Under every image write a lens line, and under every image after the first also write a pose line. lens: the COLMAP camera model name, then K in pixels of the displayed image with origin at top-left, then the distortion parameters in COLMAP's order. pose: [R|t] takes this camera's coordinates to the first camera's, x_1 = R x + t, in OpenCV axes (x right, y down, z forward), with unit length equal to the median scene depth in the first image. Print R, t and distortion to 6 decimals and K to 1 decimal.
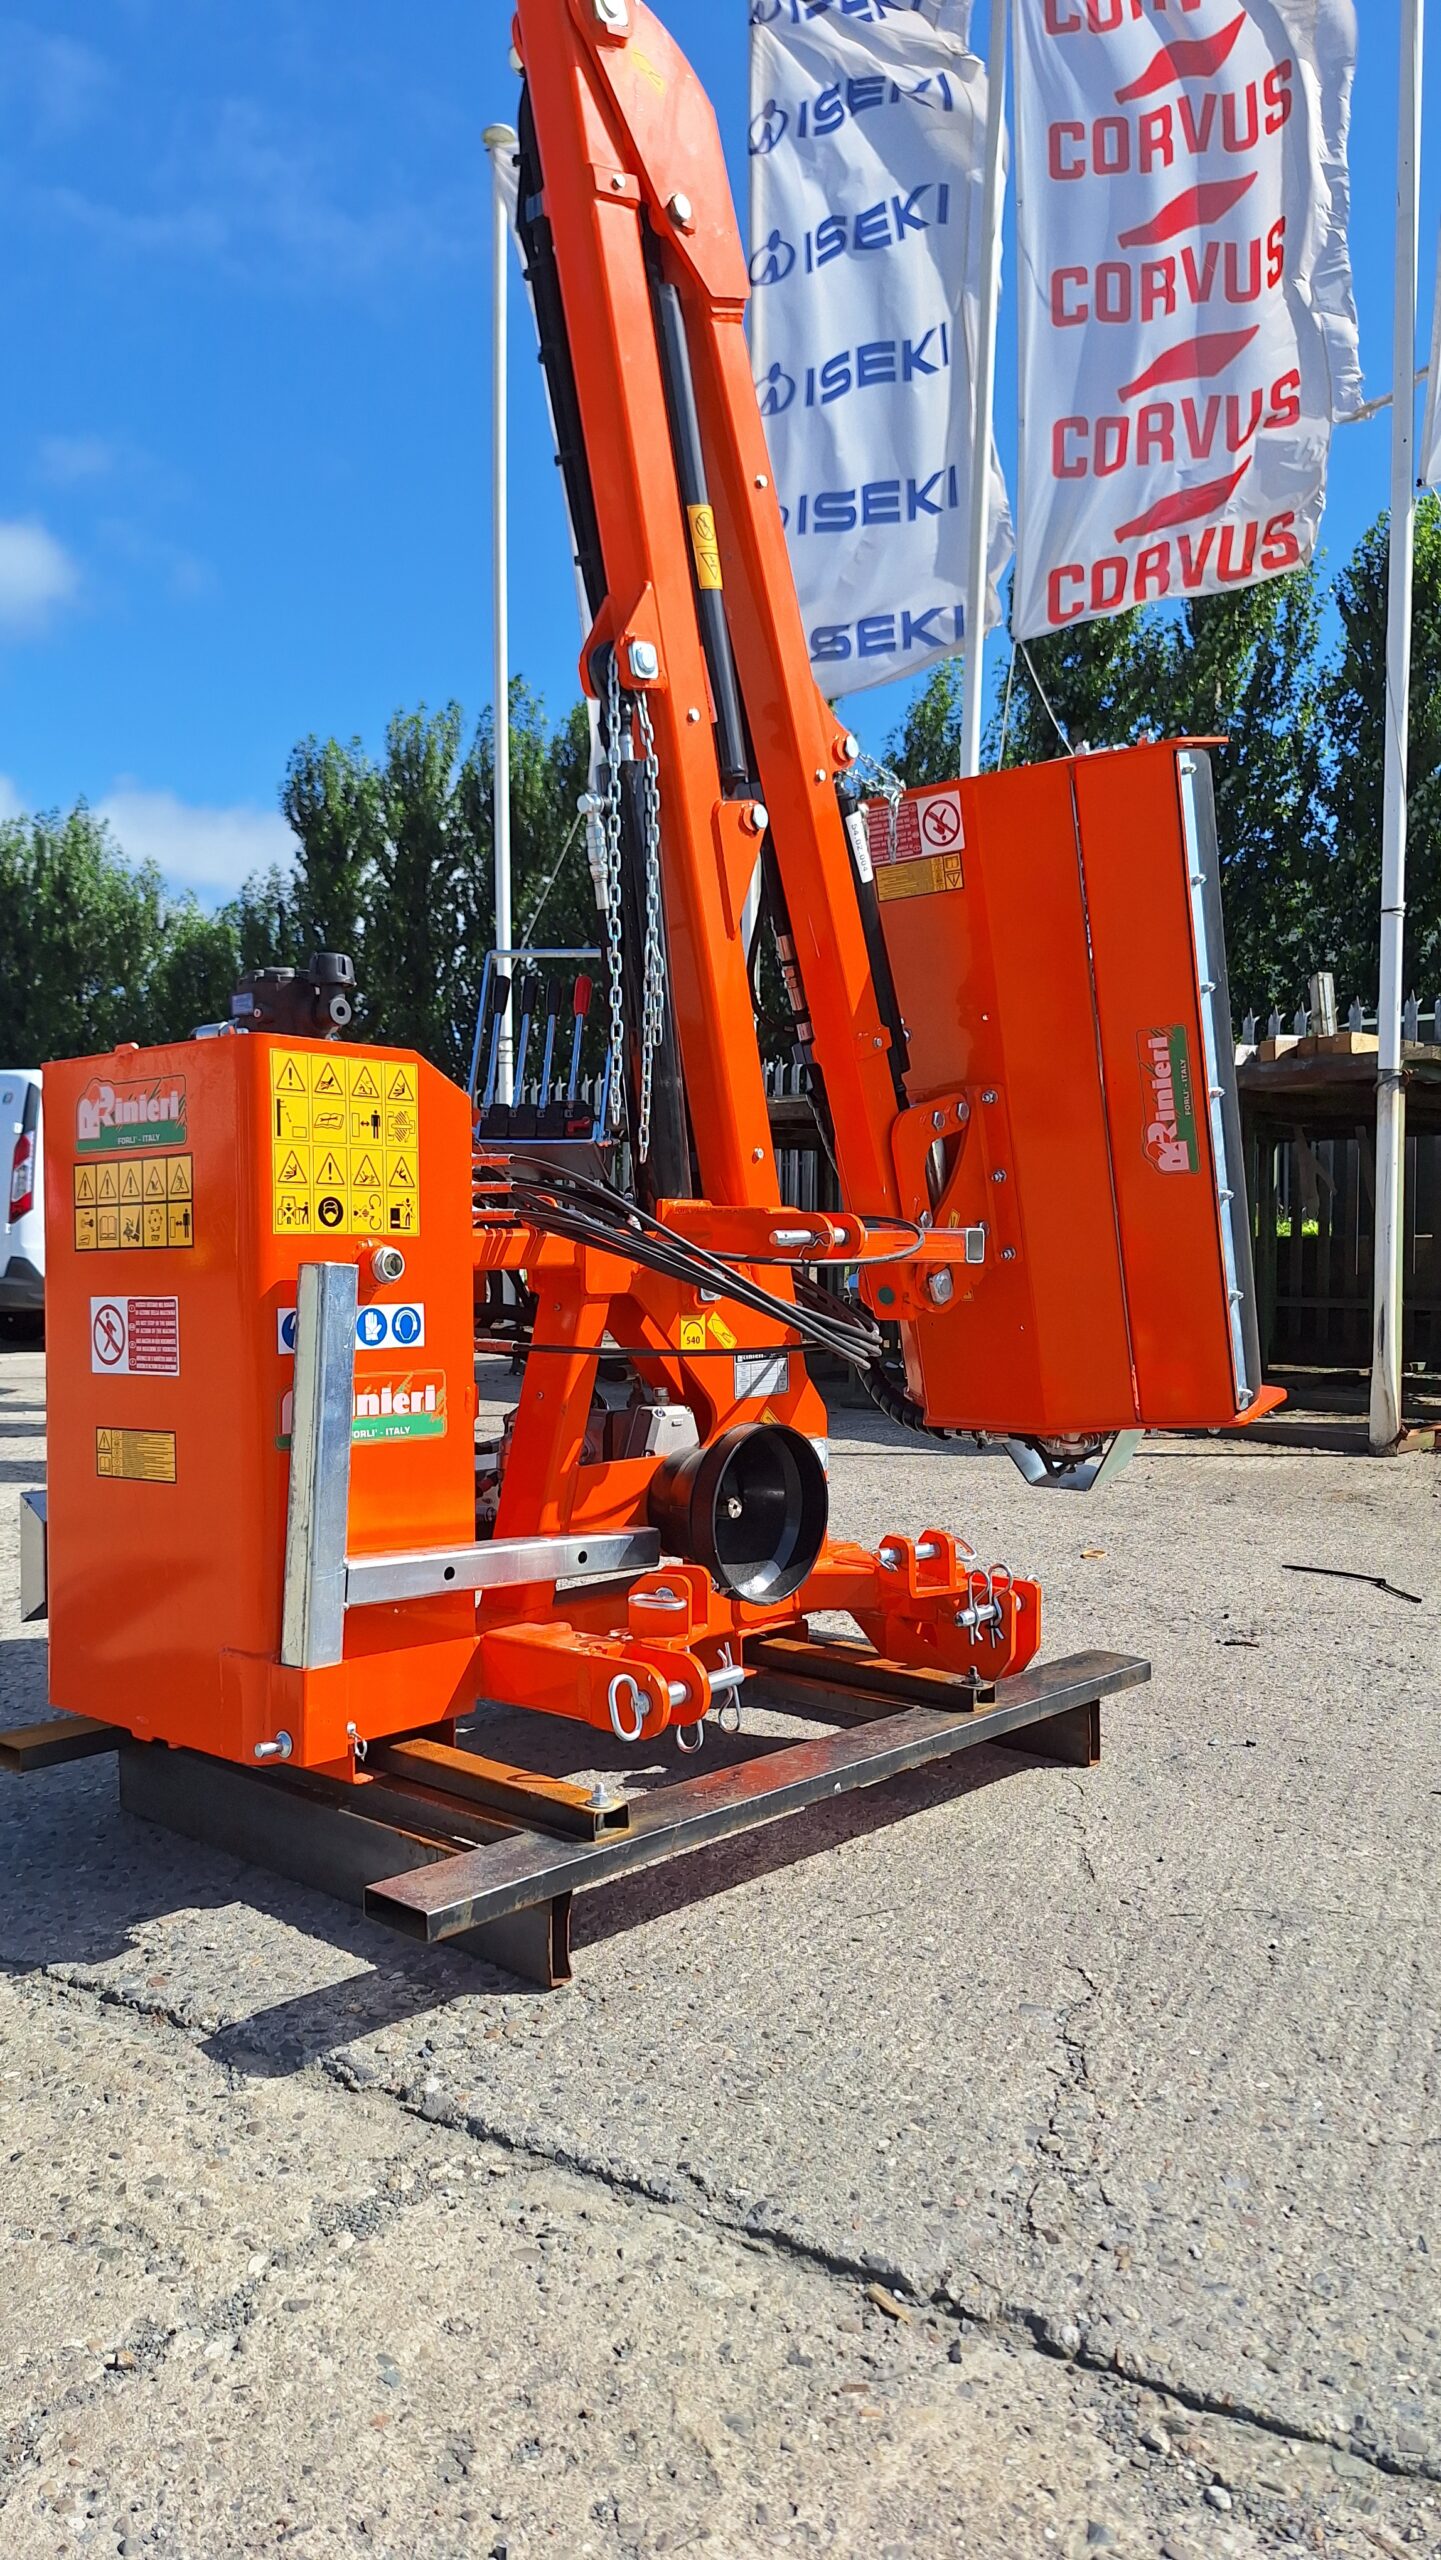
lens RADIAL K [[1805.0, 0, 708.7], [0, 1805.0, 1314.0], [0, 0, 1]] dist [0.049906, -0.058603]
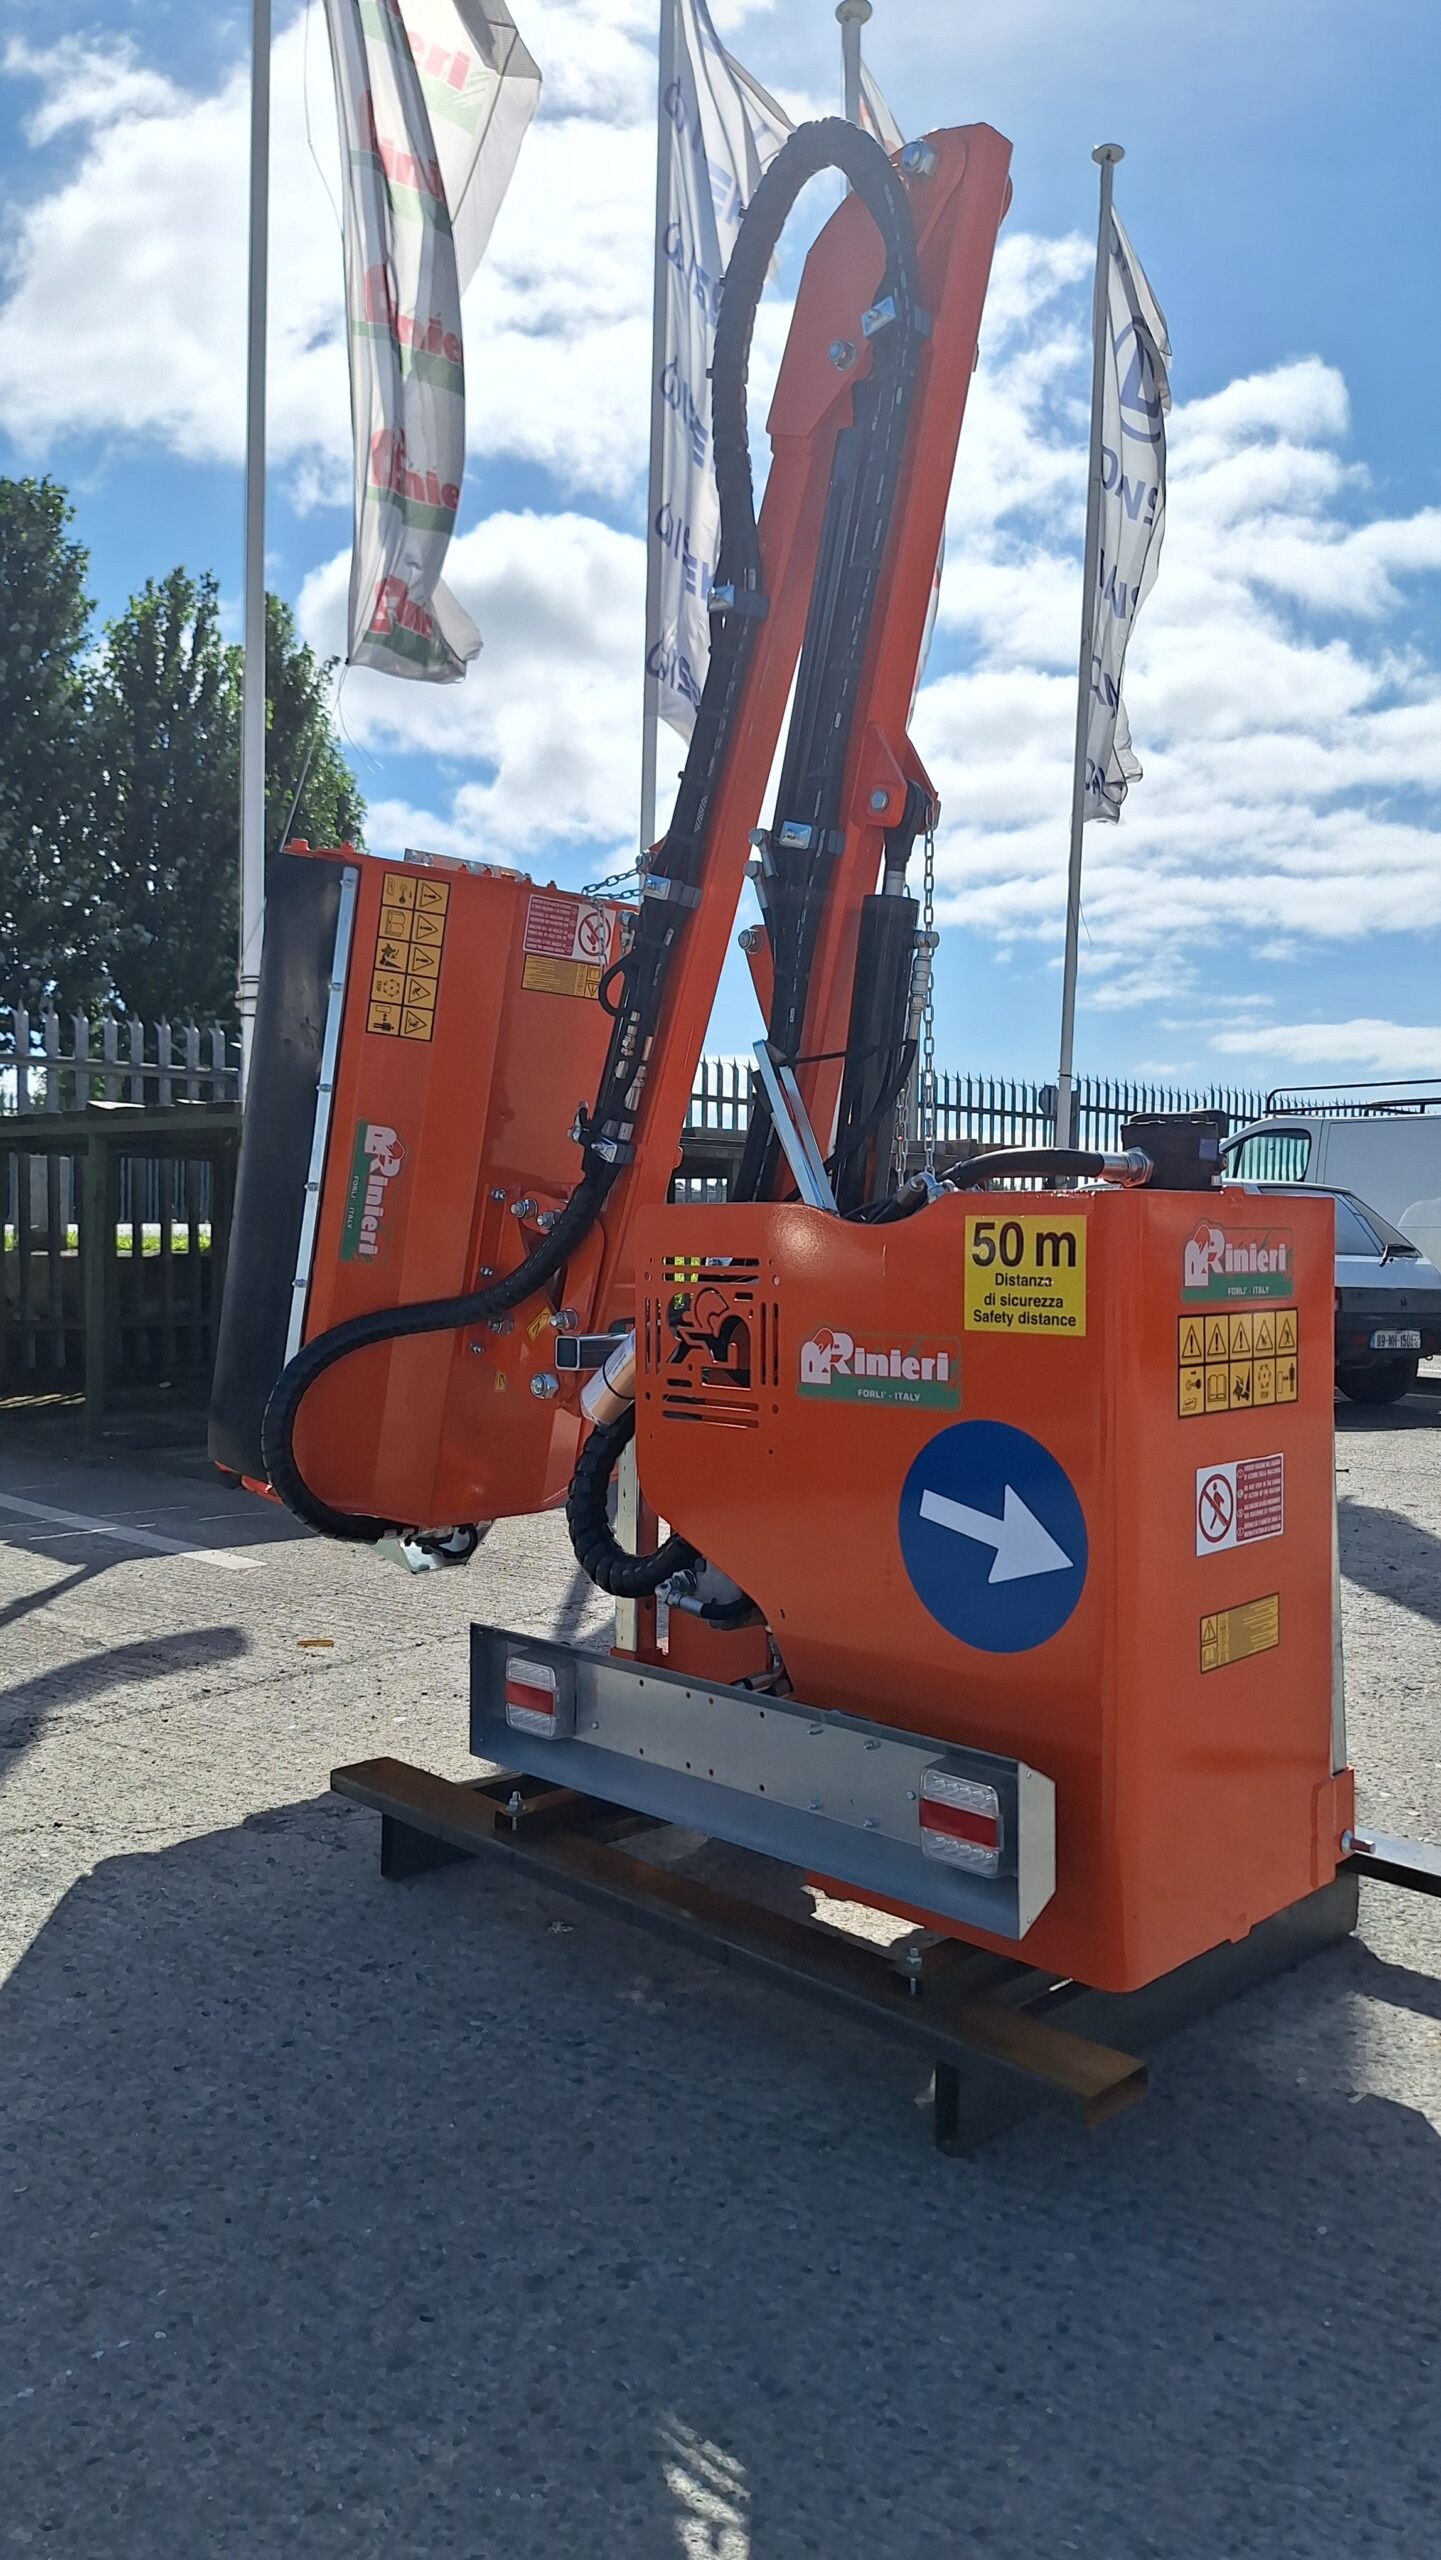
lens RADIAL K [[1805.0, 0, 728.8], [0, 1805.0, 1282.0], [0, 0, 1]] dist [0.049906, -0.058603]
pose [[0.049430, -0.018798, 0.998601, -1.215233], [0.023210, 0.999574, 0.017668, -0.119341], [-0.998508, 0.022304, 0.049845, 1.179734]]
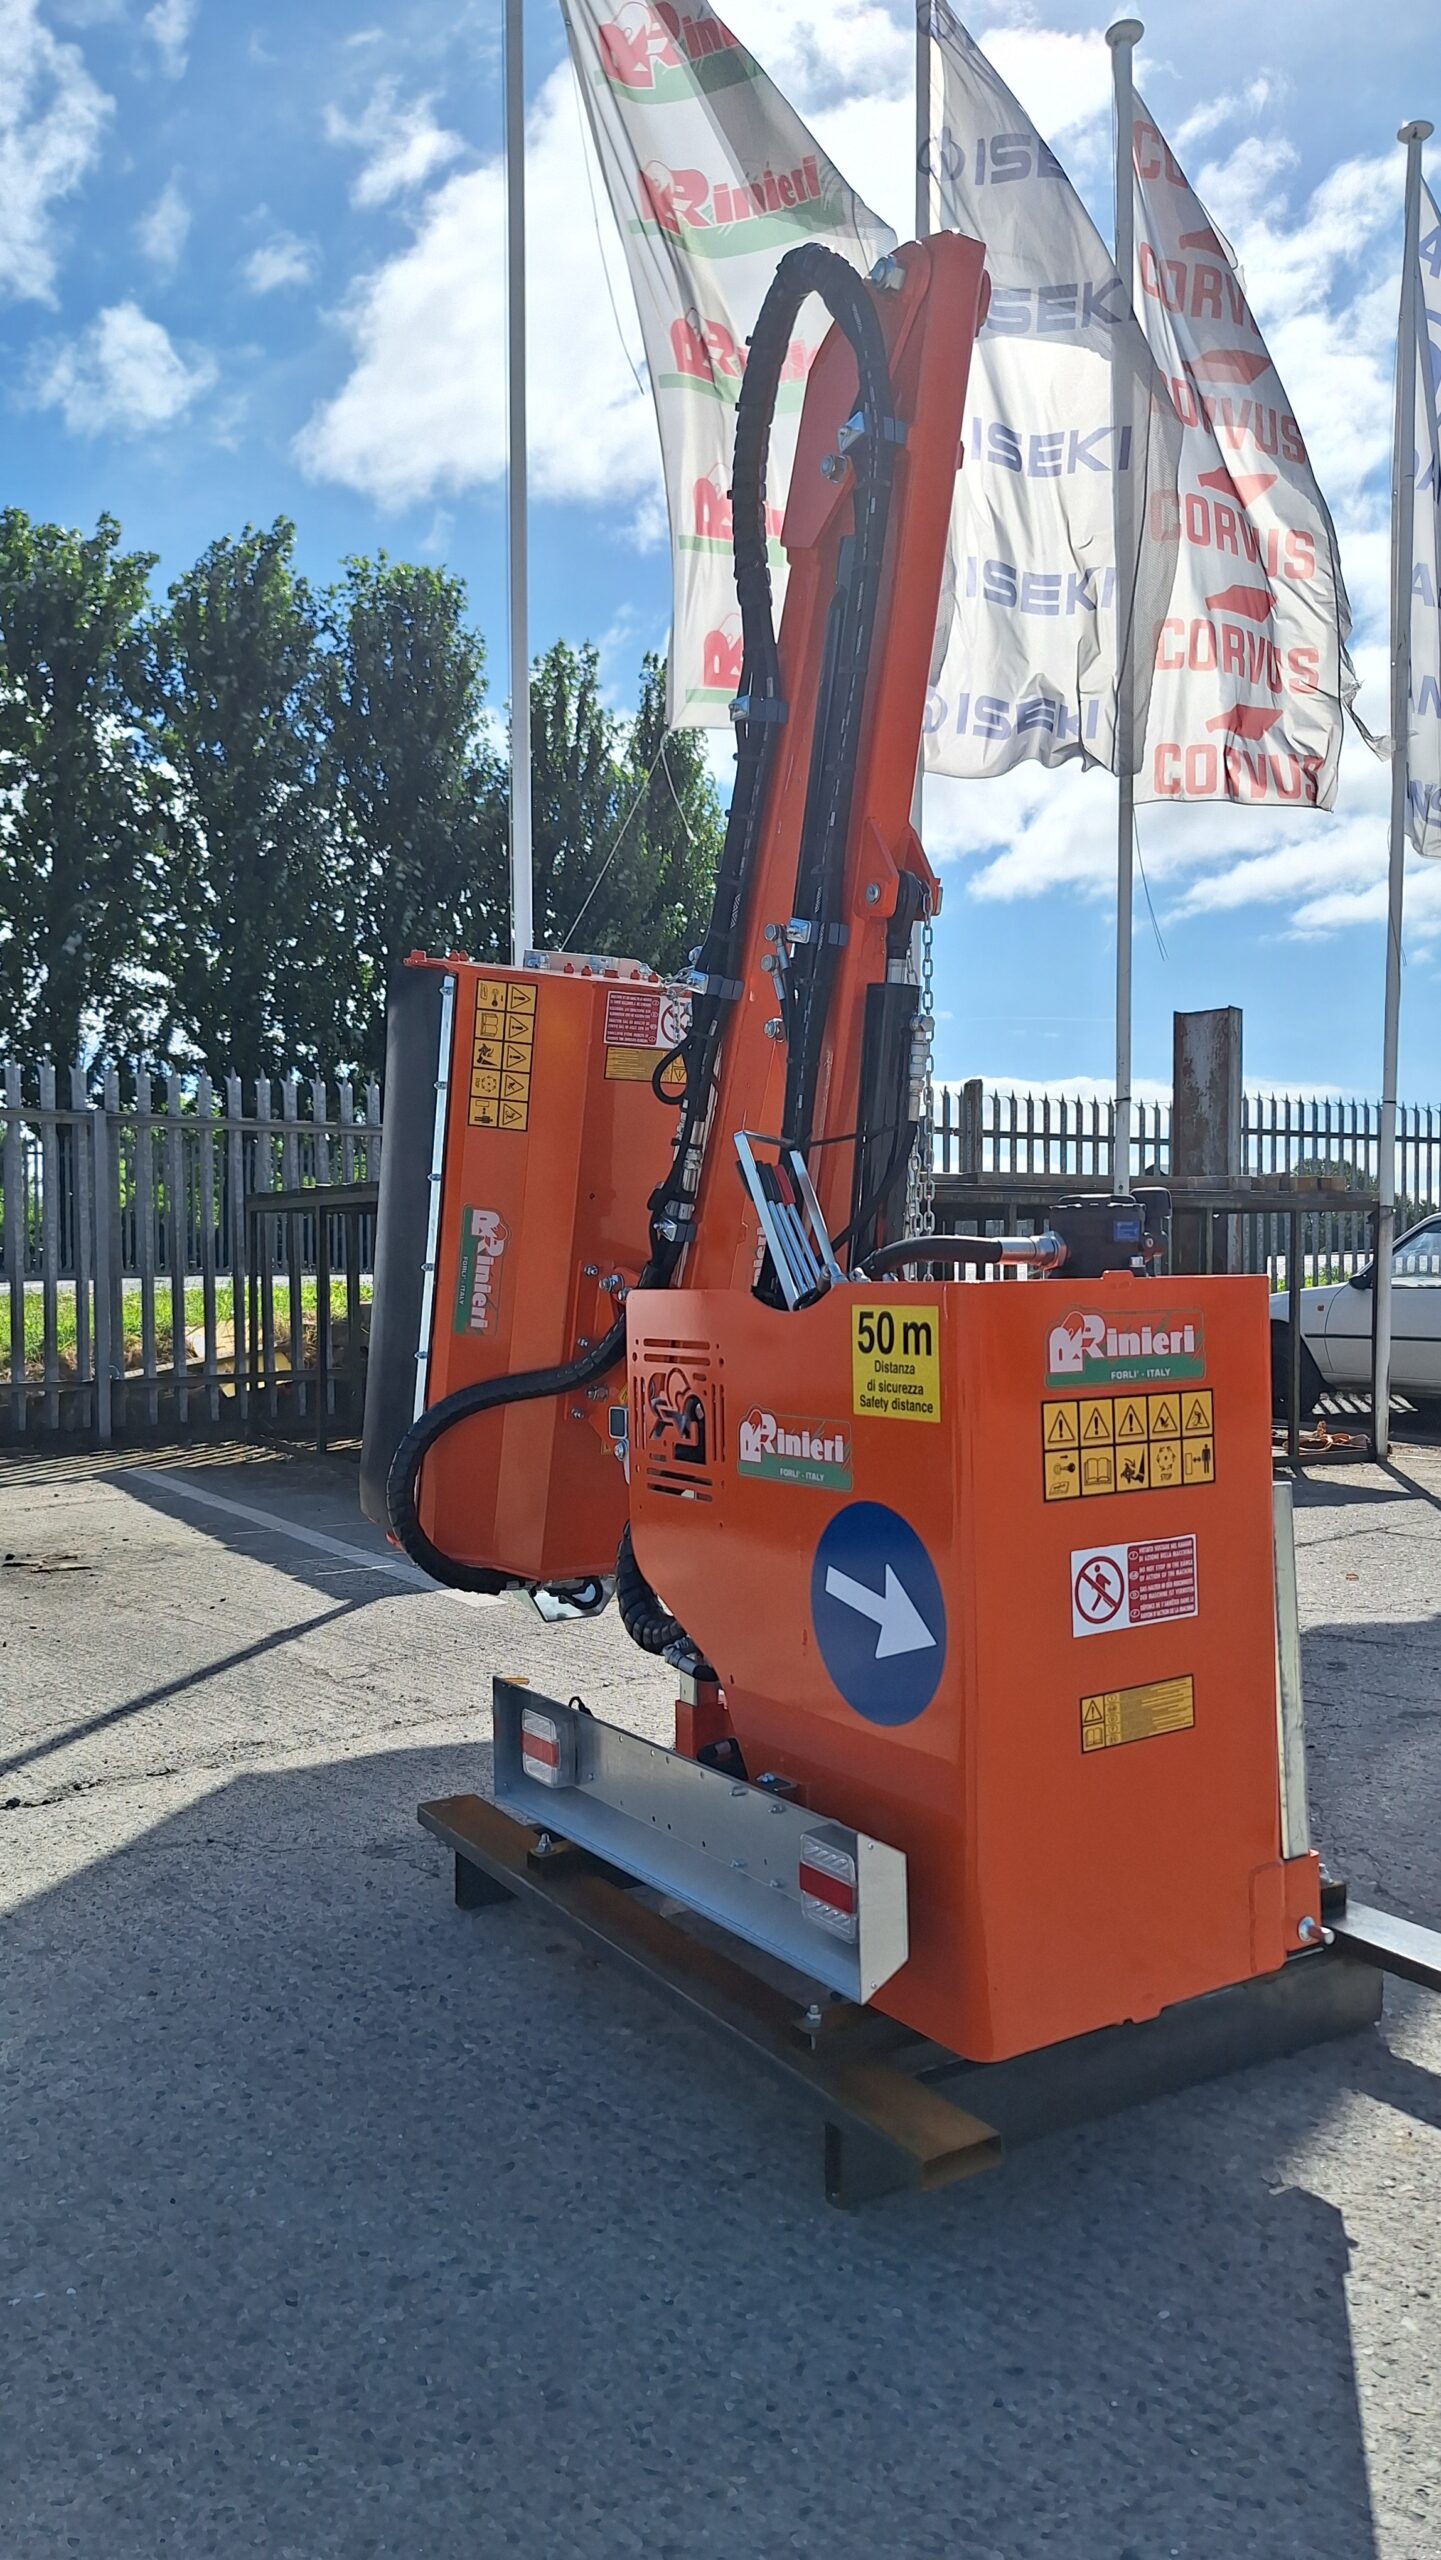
lens RADIAL K [[1805.0, 0, 727.9], [0, 1805.0, 1298.3], [0, 0, 1]] dist [0.049906, -0.058603]
pose [[0.274697, -0.013536, 0.961436, -1.232360], [0.041807, 0.999123, 0.002122, -0.141534], [-0.960622, 0.039612, 0.275022, 0.914868]]
